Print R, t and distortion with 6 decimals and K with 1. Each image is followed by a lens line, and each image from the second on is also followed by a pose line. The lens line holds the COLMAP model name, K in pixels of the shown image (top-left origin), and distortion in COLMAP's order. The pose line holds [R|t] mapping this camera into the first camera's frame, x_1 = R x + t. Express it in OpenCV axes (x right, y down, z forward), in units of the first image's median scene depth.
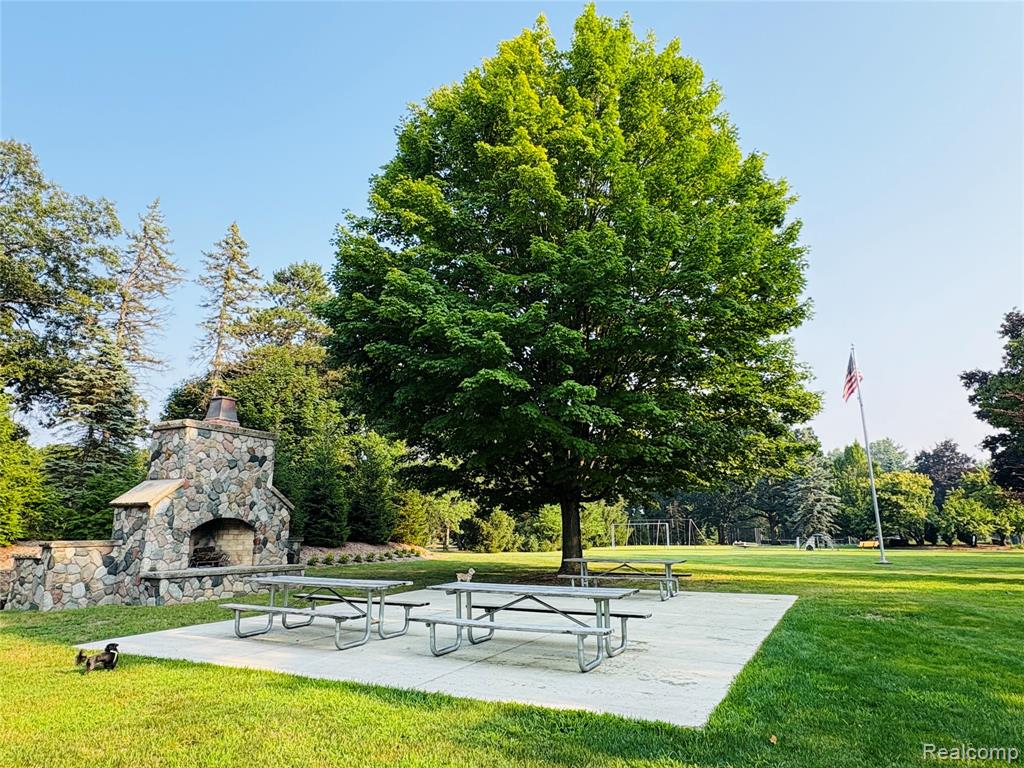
lens RADIAL K [[620.2, 0, 511.9], [0, 620.2, 381.5], [0, 0, 1]] dist [0.002896, -0.000088]
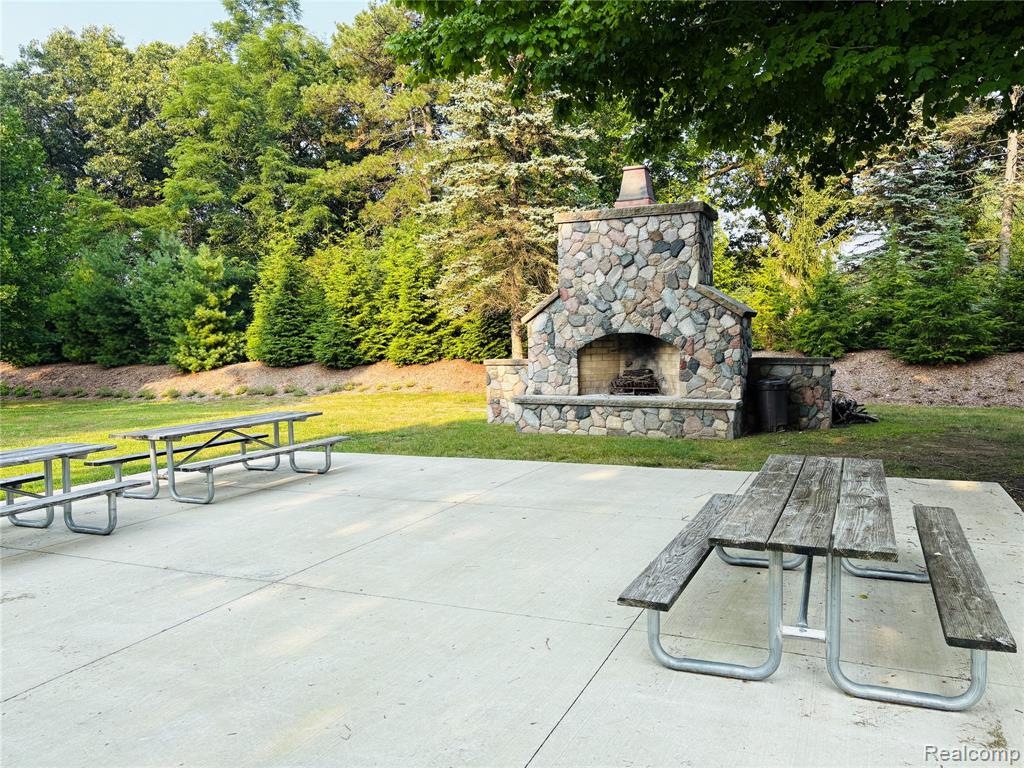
lens RADIAL K [[769.4, 0, 513.4], [0, 769.4, 386.8], [0, 0, 1]] dist [0.009925, 0.000489]
pose [[0.036074, 0.069942, -0.996899, 0.463528], [0.250546, 0.965056, 0.076774, 0.177590], [0.967432, -0.252538, 0.017290, 0.838254]]
